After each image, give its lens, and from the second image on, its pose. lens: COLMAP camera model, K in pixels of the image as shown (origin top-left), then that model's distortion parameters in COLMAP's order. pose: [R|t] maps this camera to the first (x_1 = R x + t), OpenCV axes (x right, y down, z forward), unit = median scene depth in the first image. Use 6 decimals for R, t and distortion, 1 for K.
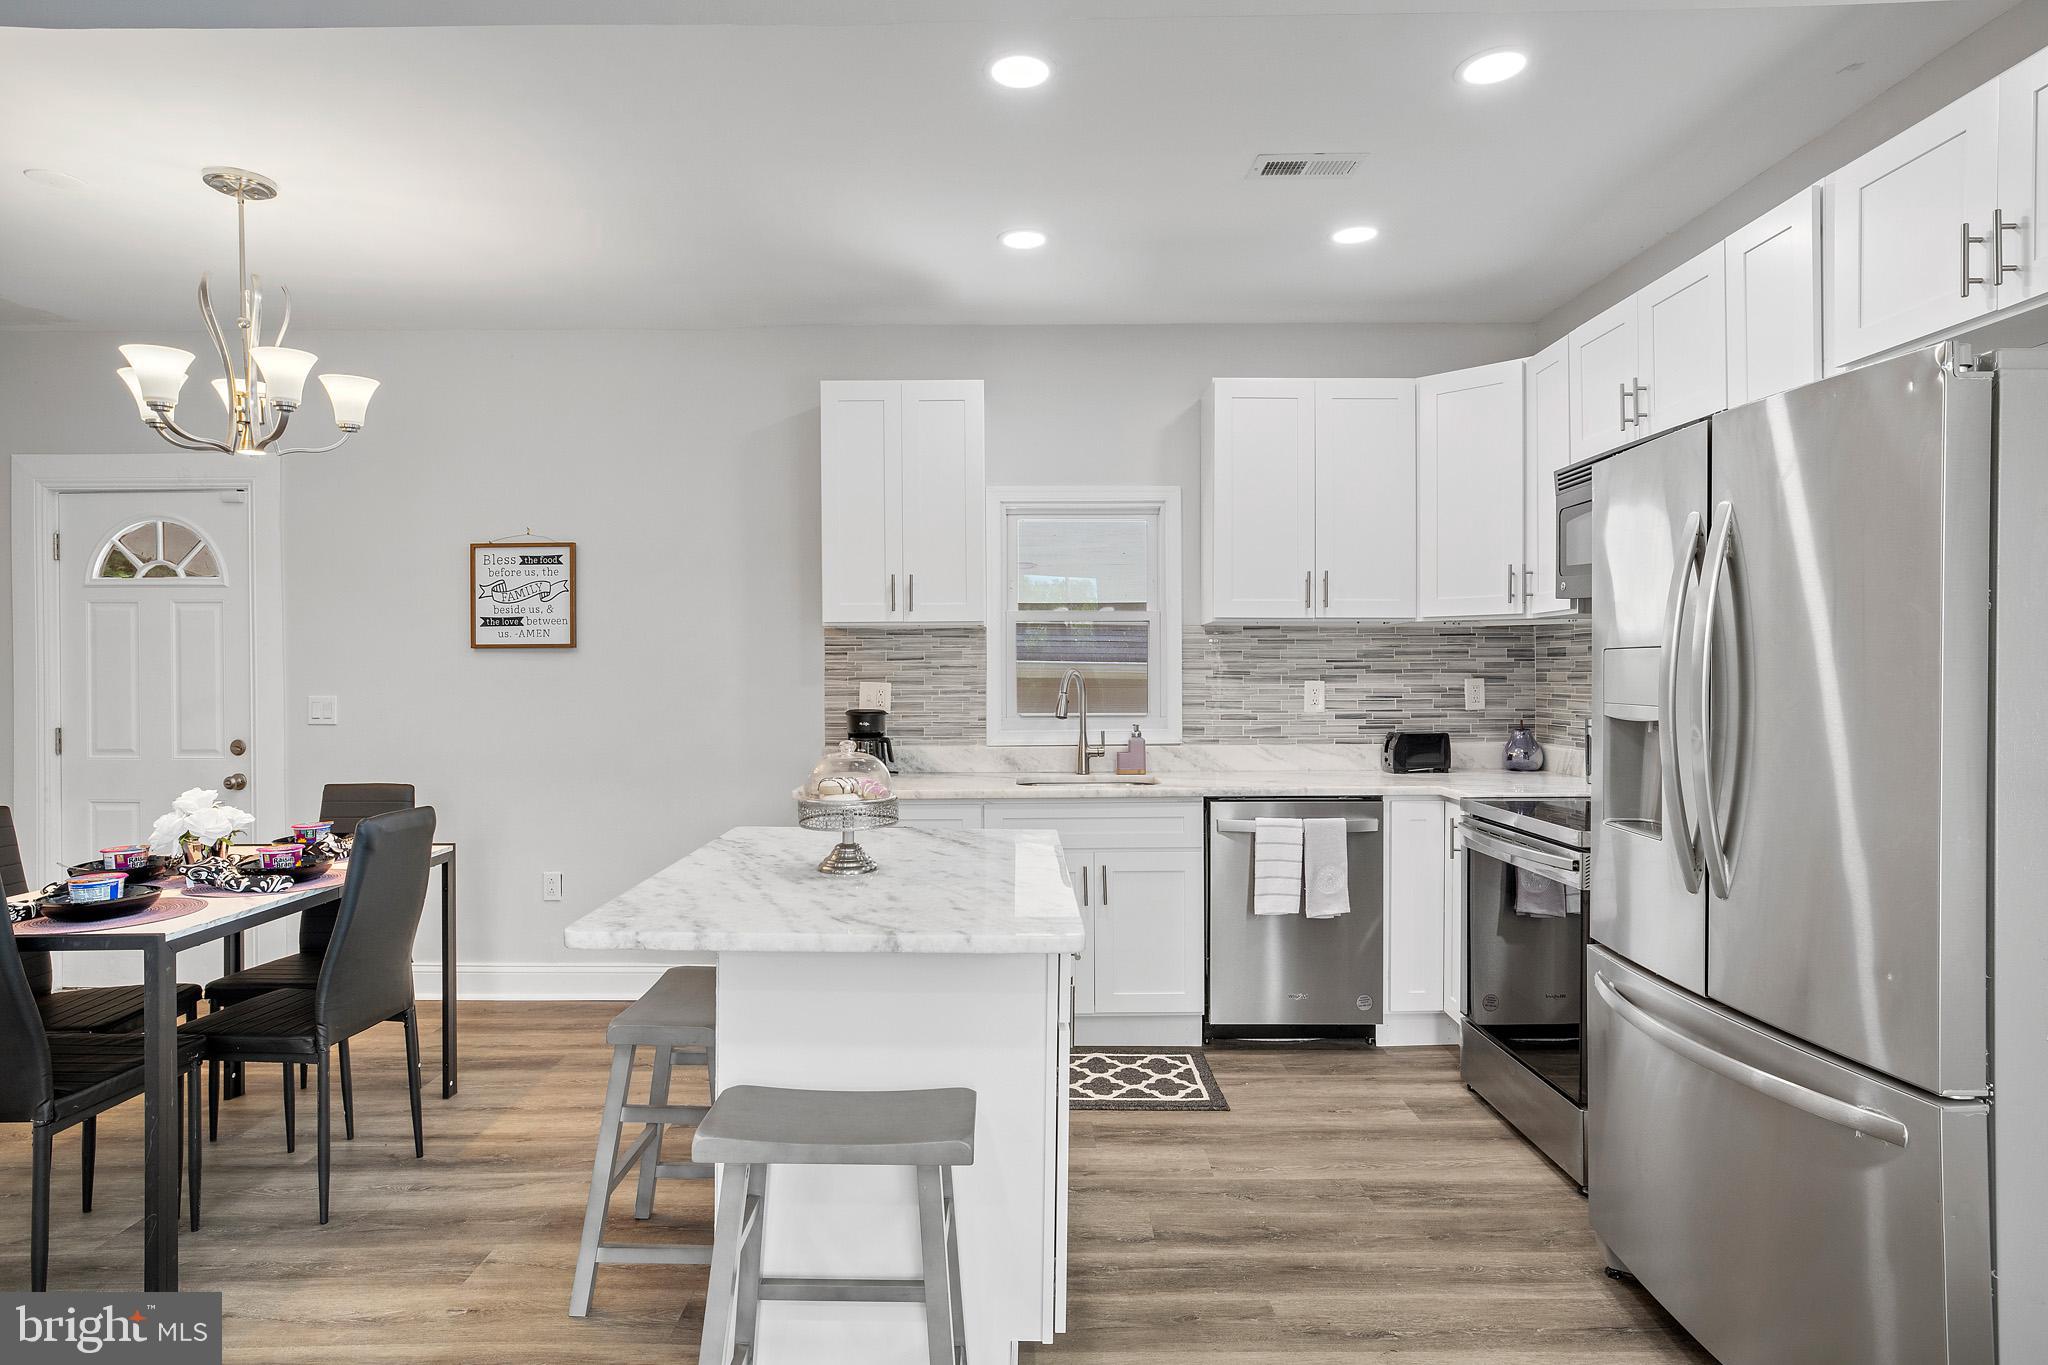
lens RADIAL K [[1137.8, 0, 1027.4], [0, 1137.8, 684.3], [0, 0, 1]] dist [0.000044, 0.002210]
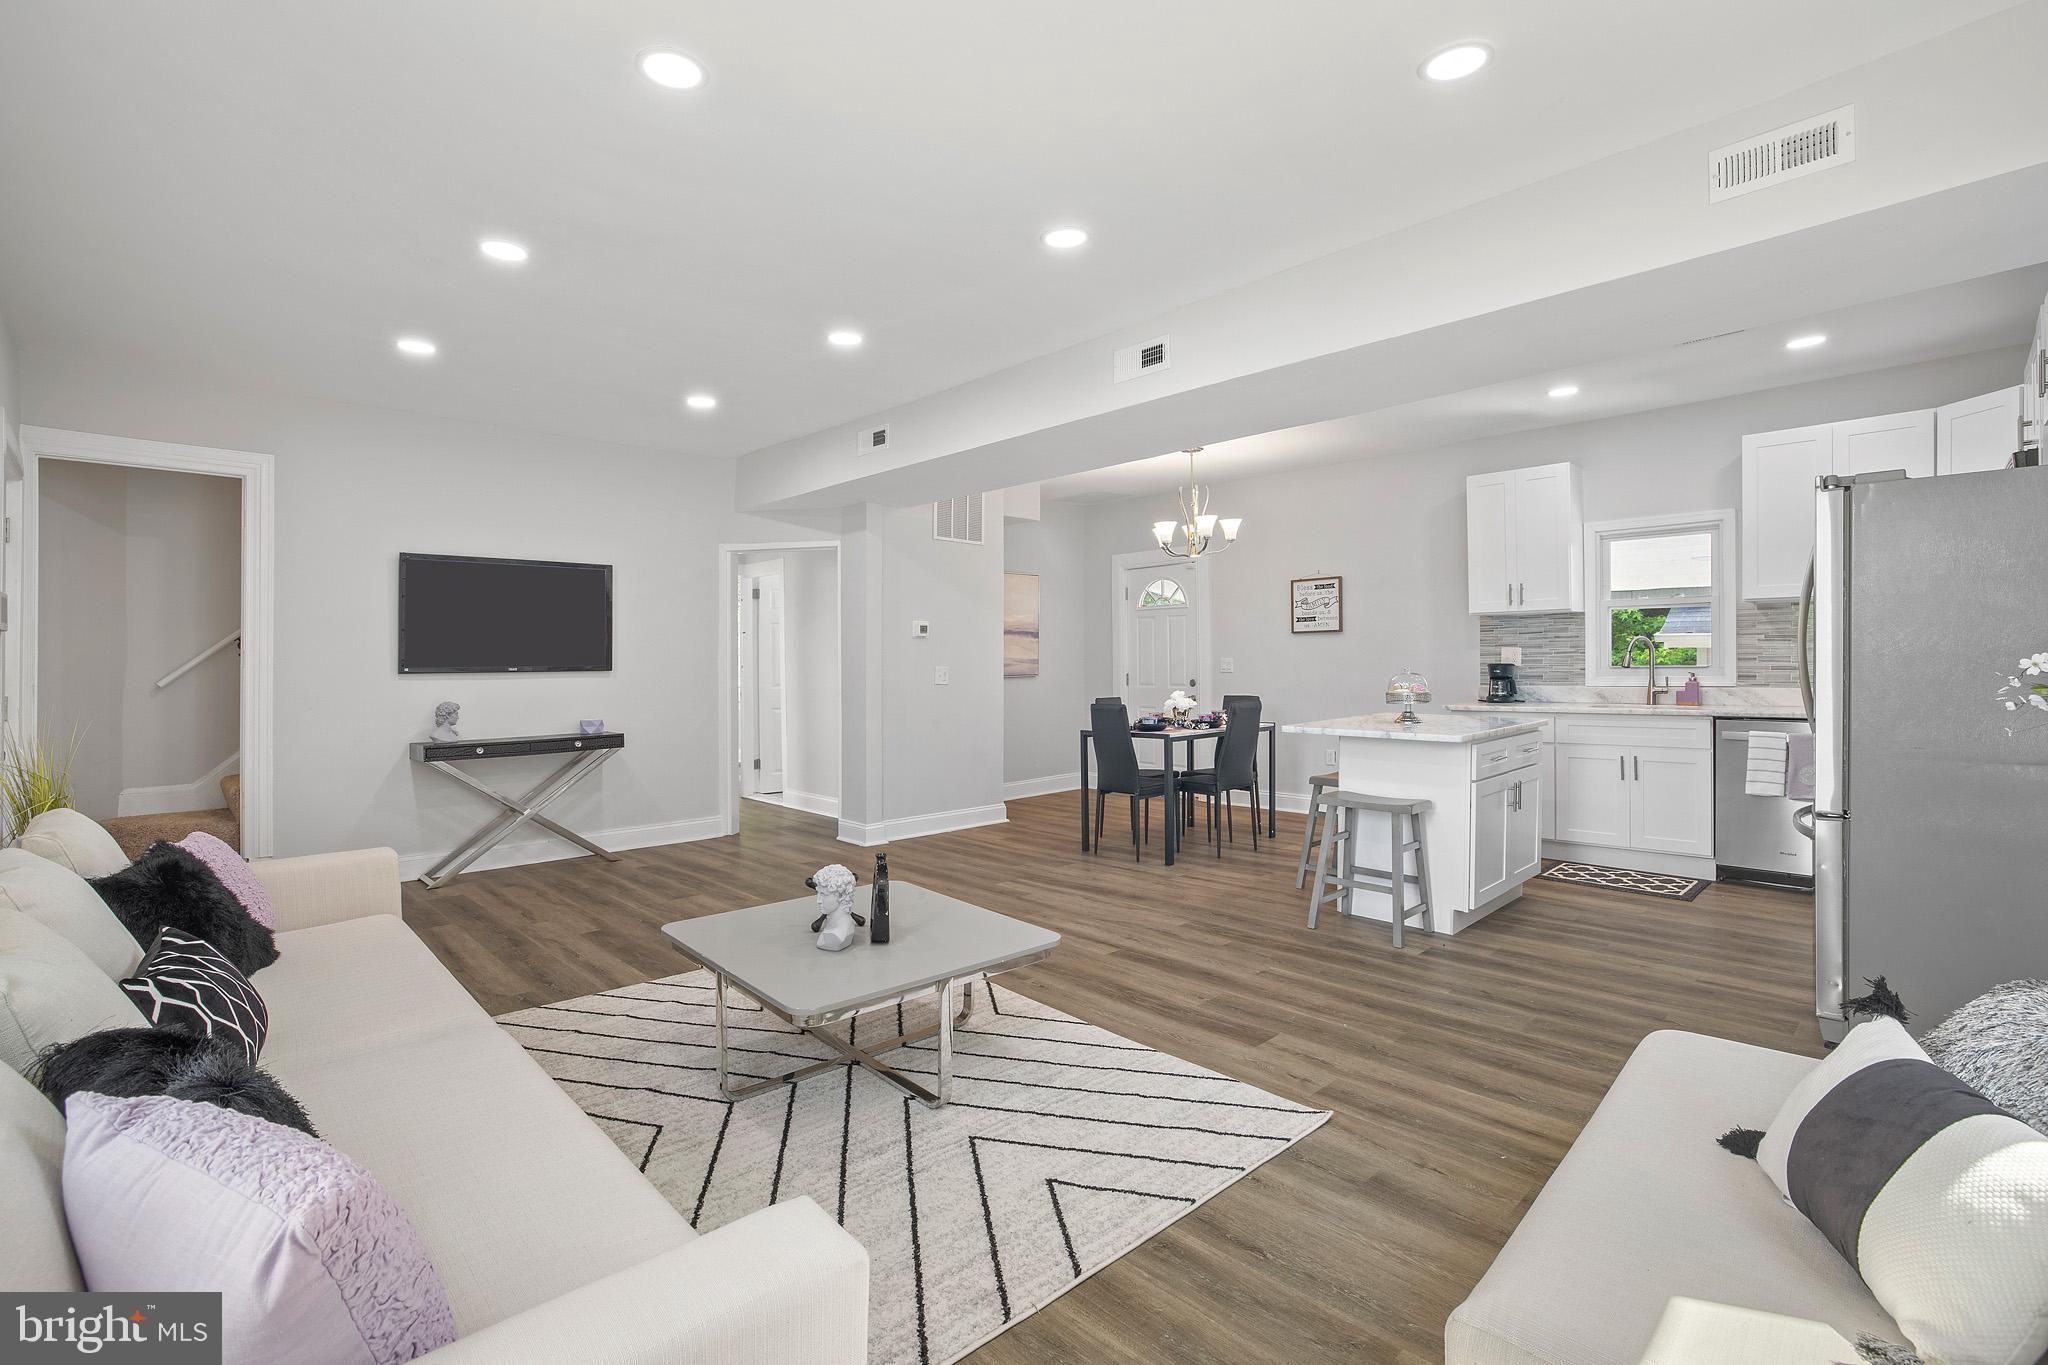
lens RADIAL K [[964.7, 0, 988.8], [0, 964.7, 662.5], [0, 0, 1]] dist [-0.037341, -0.000386]
pose [[0.680938, -0.005966, -0.732317, 0.430732], [0.004355, 0.999982, -0.004097, 0.026589], [0.732328, -0.000399, 0.680952, -0.598200]]
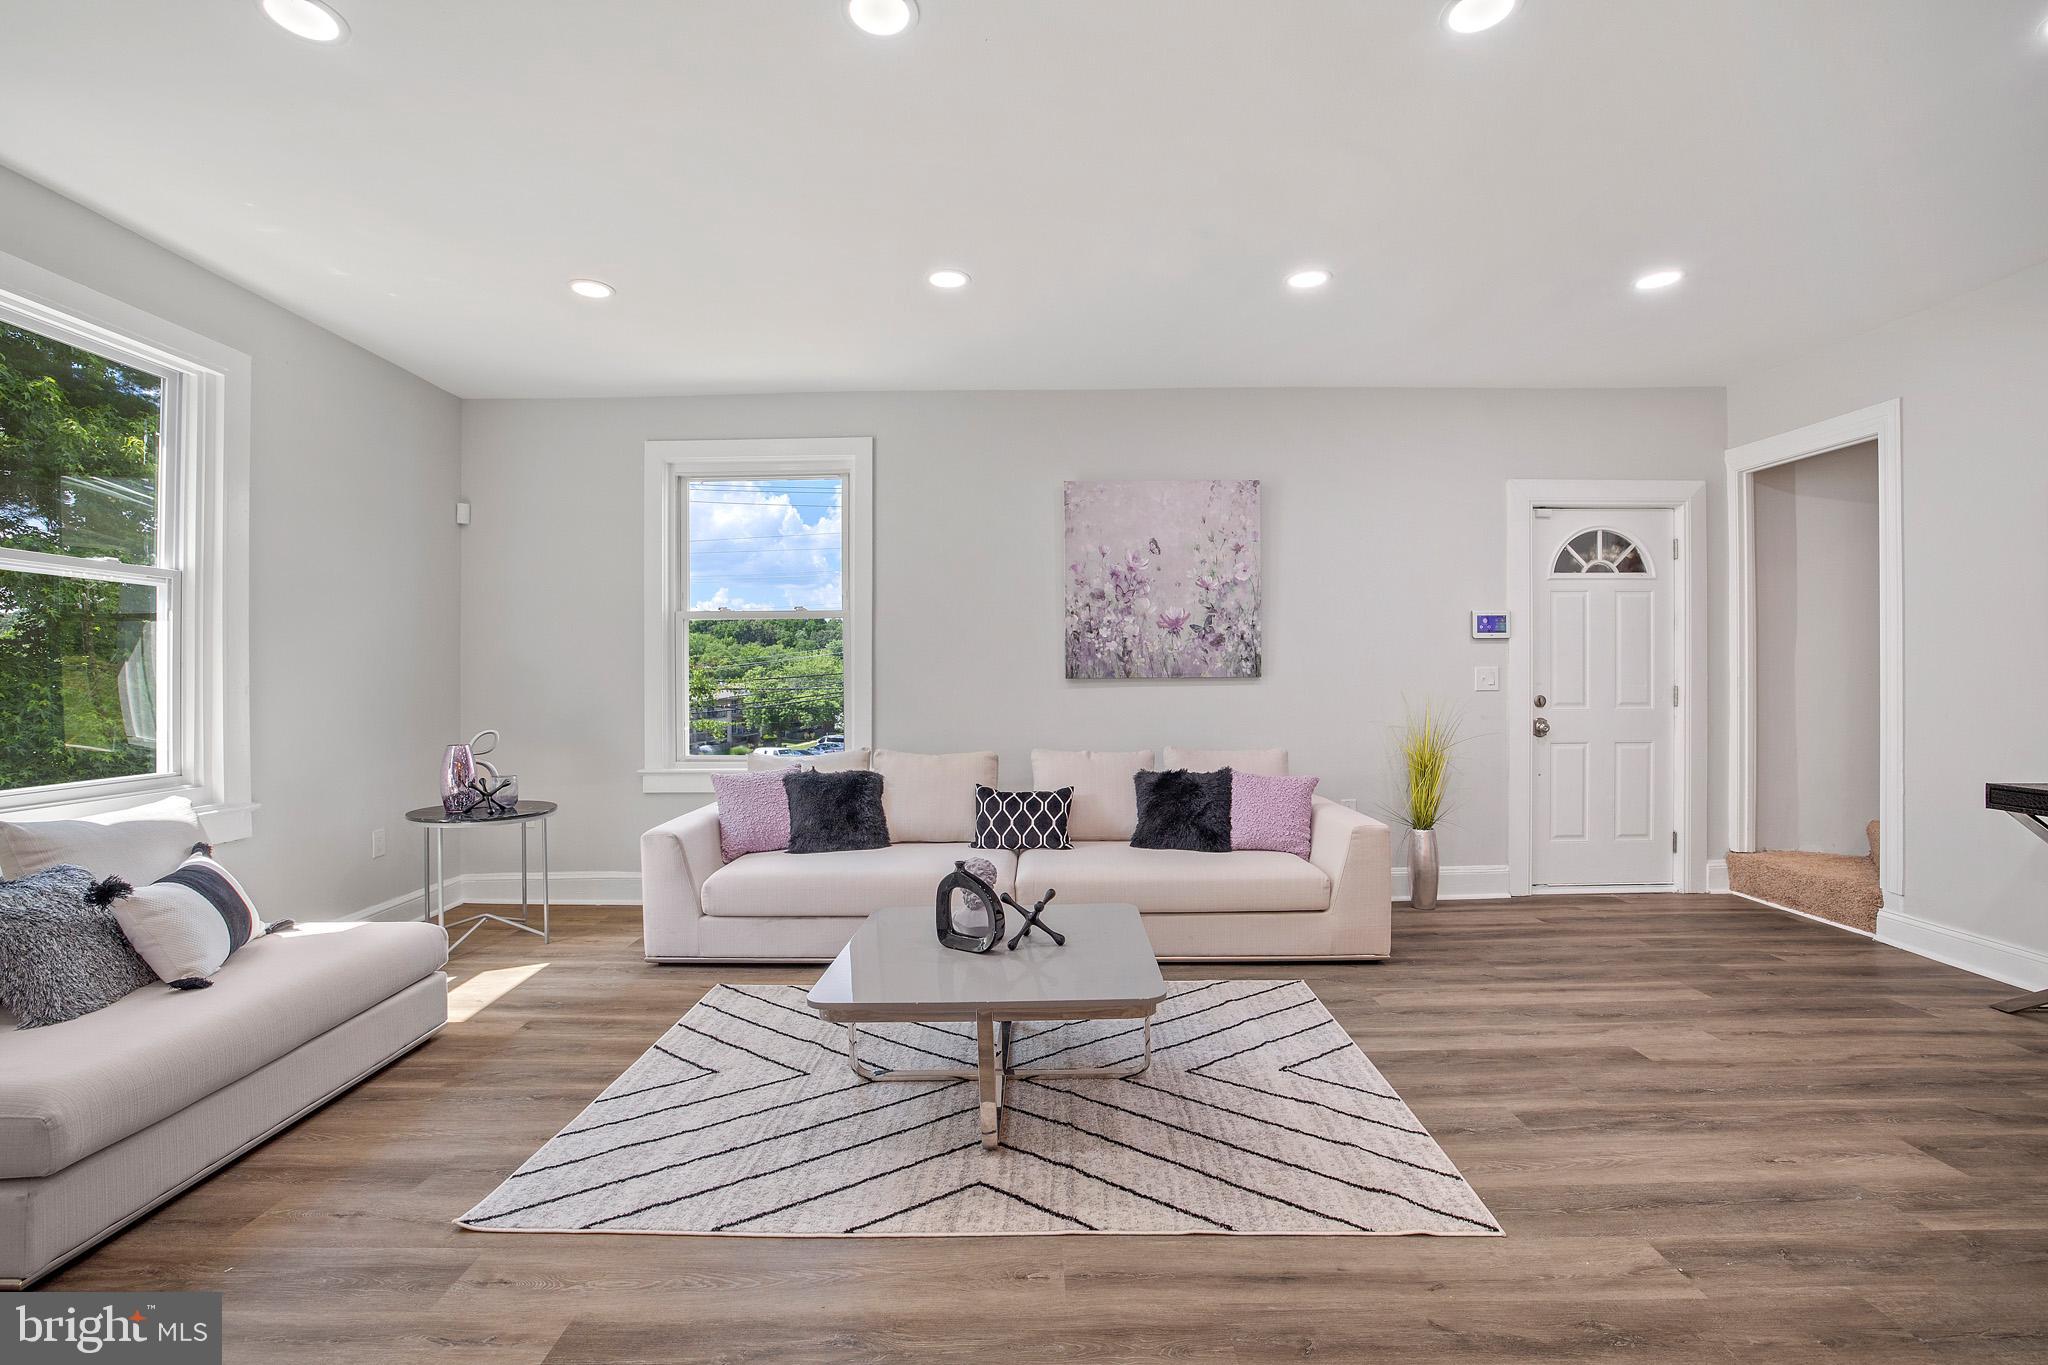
lens RADIAL K [[869.7, 0, 1023.5], [0, 869.7, 676.6], [0, 0, 1]] dist [-0.038619, 0.004363]
pose [[-0.999969, 0.005998, -0.005182, -0.230500], [0.005948, 0.999937, 0.009569, 0.023784], [0.005239, 0.009538, -0.999941, 0.528092]]
